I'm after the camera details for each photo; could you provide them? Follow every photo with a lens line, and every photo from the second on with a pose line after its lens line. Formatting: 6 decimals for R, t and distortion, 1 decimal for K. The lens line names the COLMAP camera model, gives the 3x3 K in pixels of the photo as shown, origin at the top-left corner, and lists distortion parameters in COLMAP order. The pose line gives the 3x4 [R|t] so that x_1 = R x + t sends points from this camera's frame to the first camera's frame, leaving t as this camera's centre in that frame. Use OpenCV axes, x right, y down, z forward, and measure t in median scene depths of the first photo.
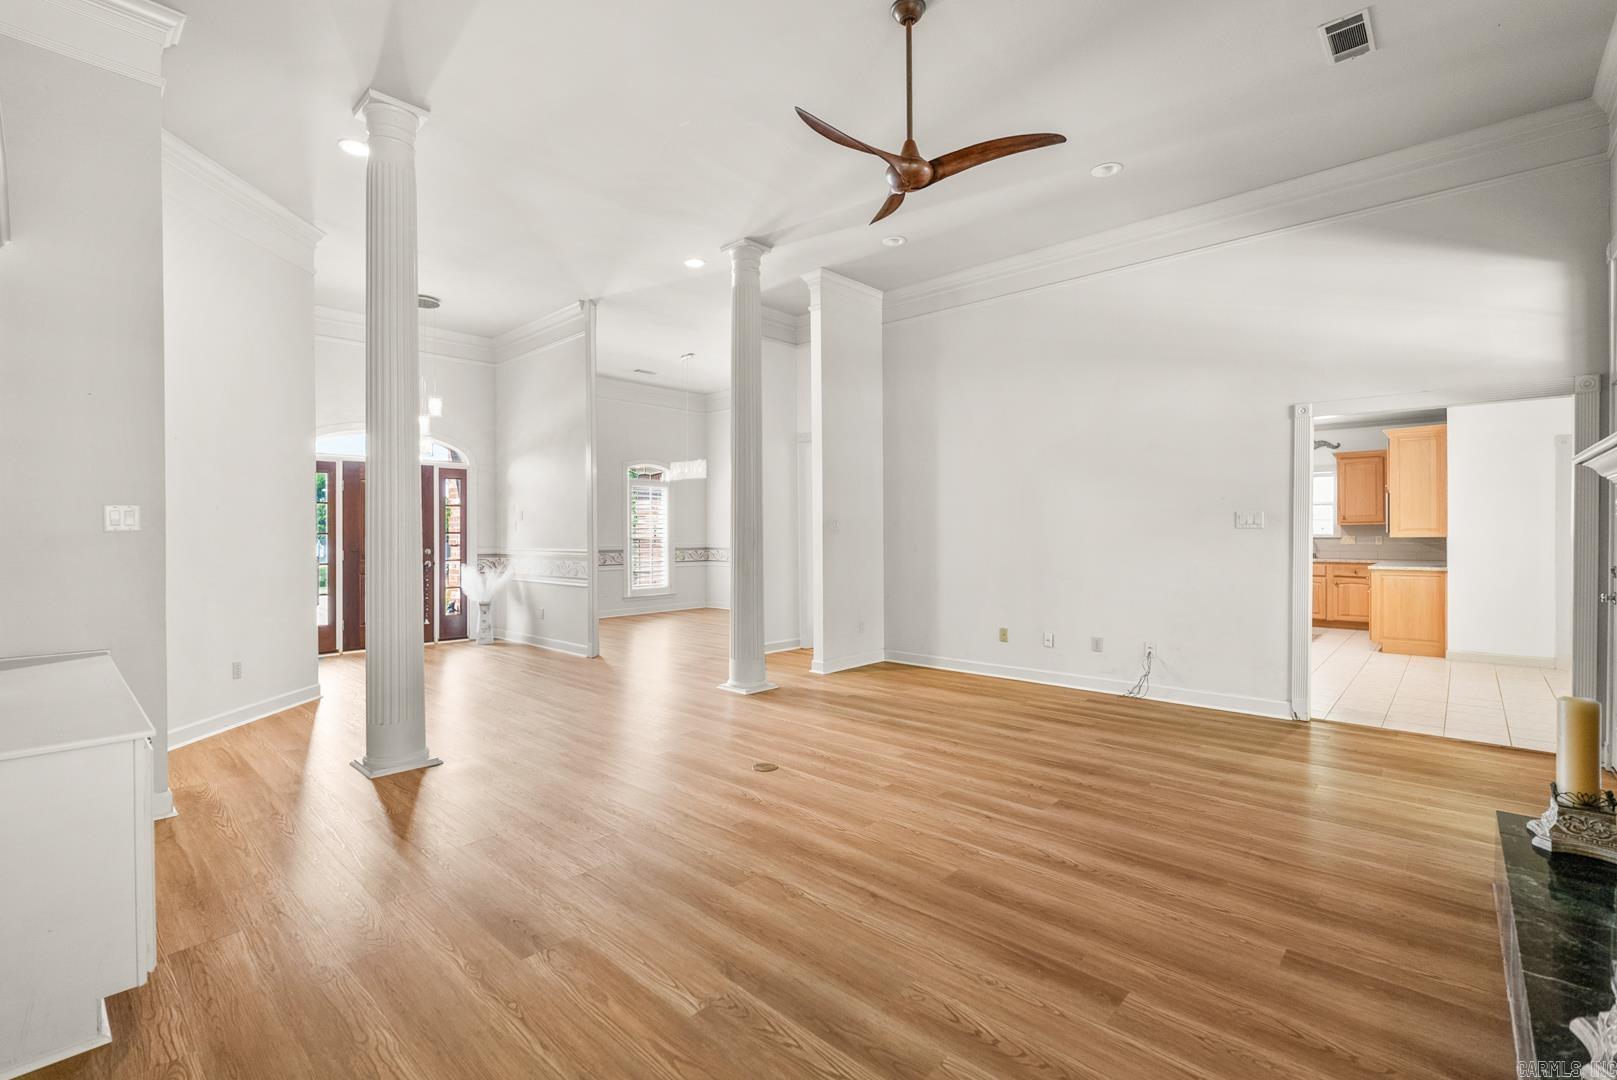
lens RADIAL K [[721.7, 0, 808.5], [0, 721.7, 540.0], [0, 0, 1]] dist [-0.001324, -0.000224]
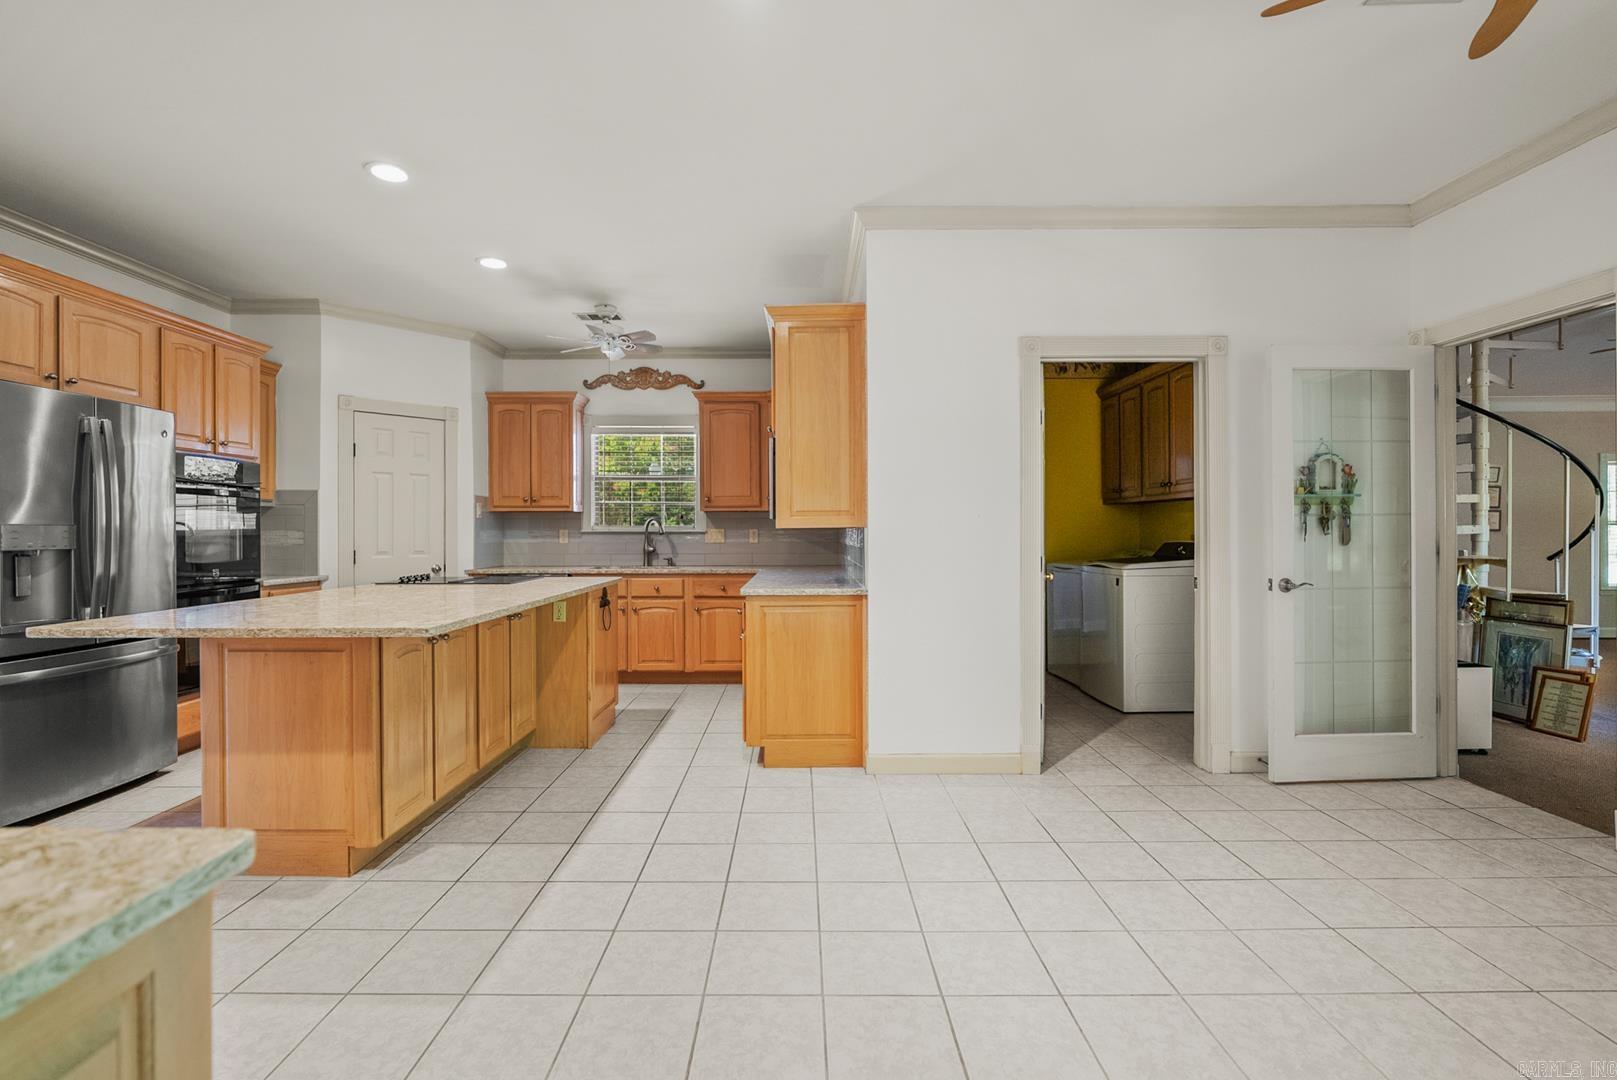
lens RADIAL K [[757.9, 0, 808.5], [0, 757.9, 540.0], [0, 0, 1]] dist [-0.001989, -0.000370]
pose [[0.731766, -0.003558, 0.681547, 0.336539], [0.002927, 0.999994, 0.002078, 0.002375], [-0.681550, 0.000474, 0.731771, 0.434014]]
